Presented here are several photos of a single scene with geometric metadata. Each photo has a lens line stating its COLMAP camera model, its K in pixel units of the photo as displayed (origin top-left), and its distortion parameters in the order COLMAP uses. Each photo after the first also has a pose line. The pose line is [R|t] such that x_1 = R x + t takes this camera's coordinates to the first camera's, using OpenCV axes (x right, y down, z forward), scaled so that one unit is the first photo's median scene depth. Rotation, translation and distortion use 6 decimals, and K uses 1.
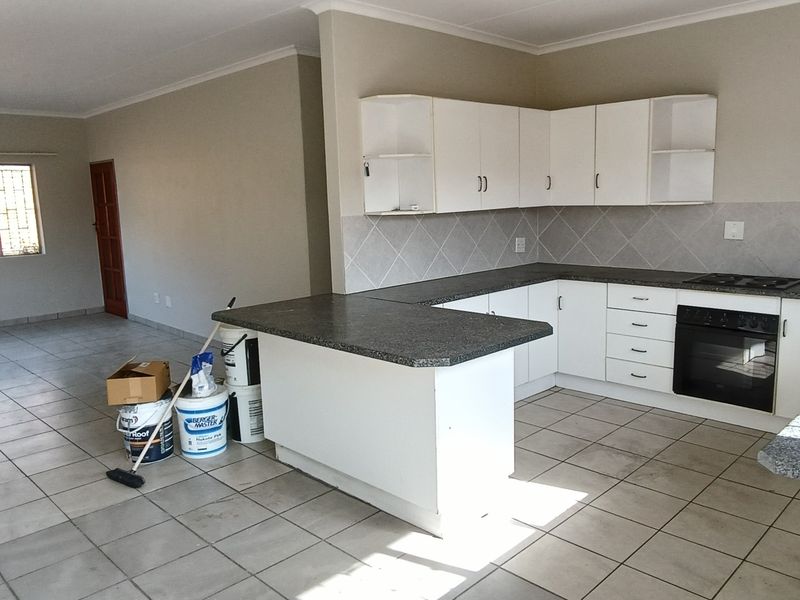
lens RADIAL K [[642.1, 0, 419.7], [0, 642.1, 300.3], [0, 0, 1]] dist [-0.022098, 0.000317]
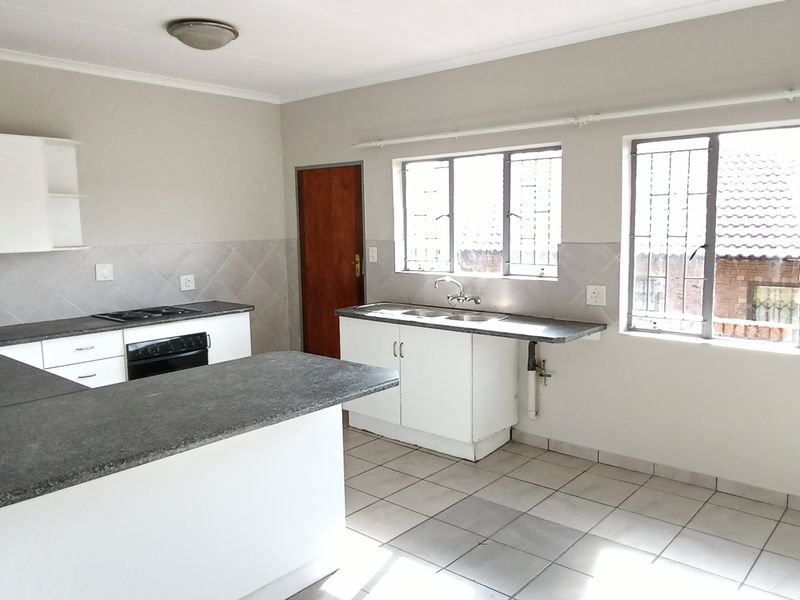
lens RADIAL K [[642.1, 0, 401.7], [0, 642.1, 299.6], [0, 0, 1]] dist [-0.022098, 0.000317]
pose [[-0.068673, -0.090350, 0.993540, -0.617396], [0.179643, 0.978492, 0.101399, -0.084230], [-0.981332, 0.185445, -0.050965, 0.577532]]
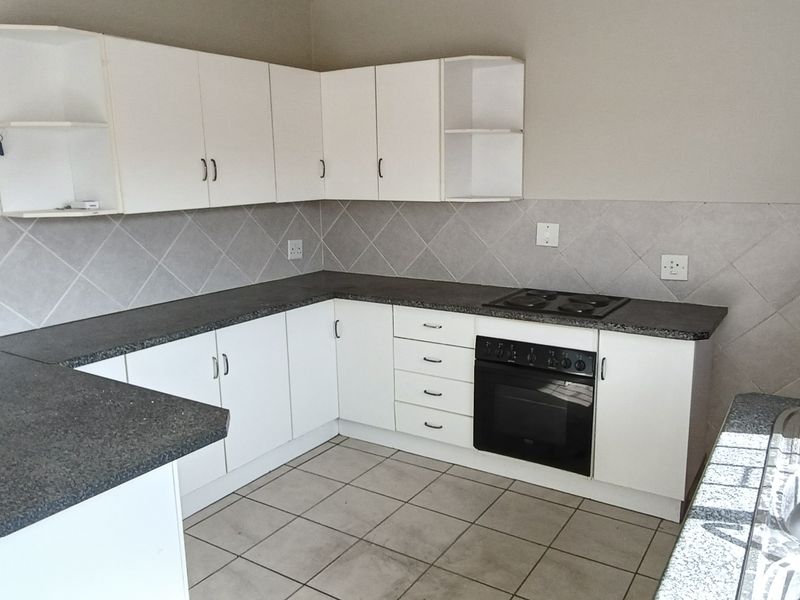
lens RADIAL K [[642.1, 0, 439.5], [0, 642.1, 308.4], [0, 0, 1]] dist [-0.022098, 0.000317]
pose [[0.971272, -0.030650, 0.235989, 0.174072], [0.020767, 0.998805, 0.044251, -0.056645], [-0.237064, -0.038079, 0.970748, 0.260292]]
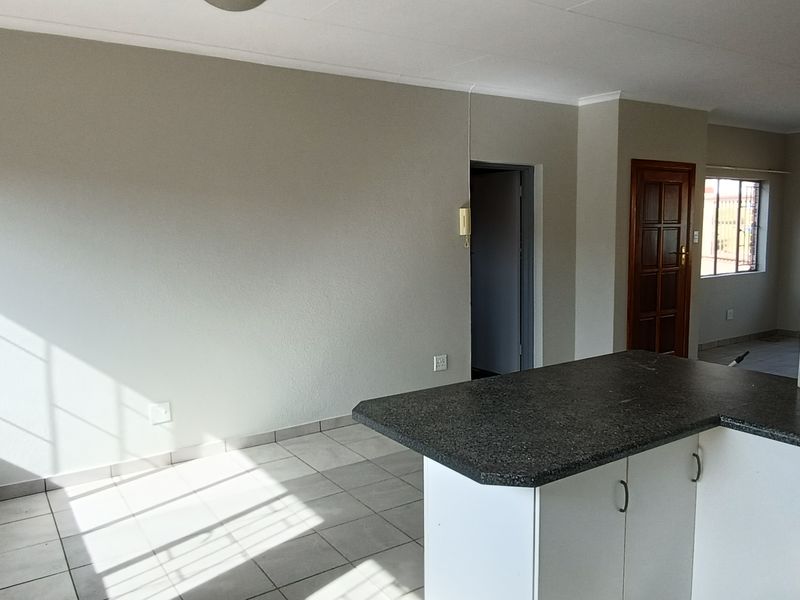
lens RADIAL K [[642.1, 0, 400.6], [0, 642.1, 299.7], [0, 0, 1]] dist [-0.022098, 0.000317]
pose [[-0.202253, 0.145837, -0.968414, 0.514614], [-0.147242, 0.973082, 0.177291, -0.135411], [0.968201, 0.178449, -0.175335, 0.677778]]
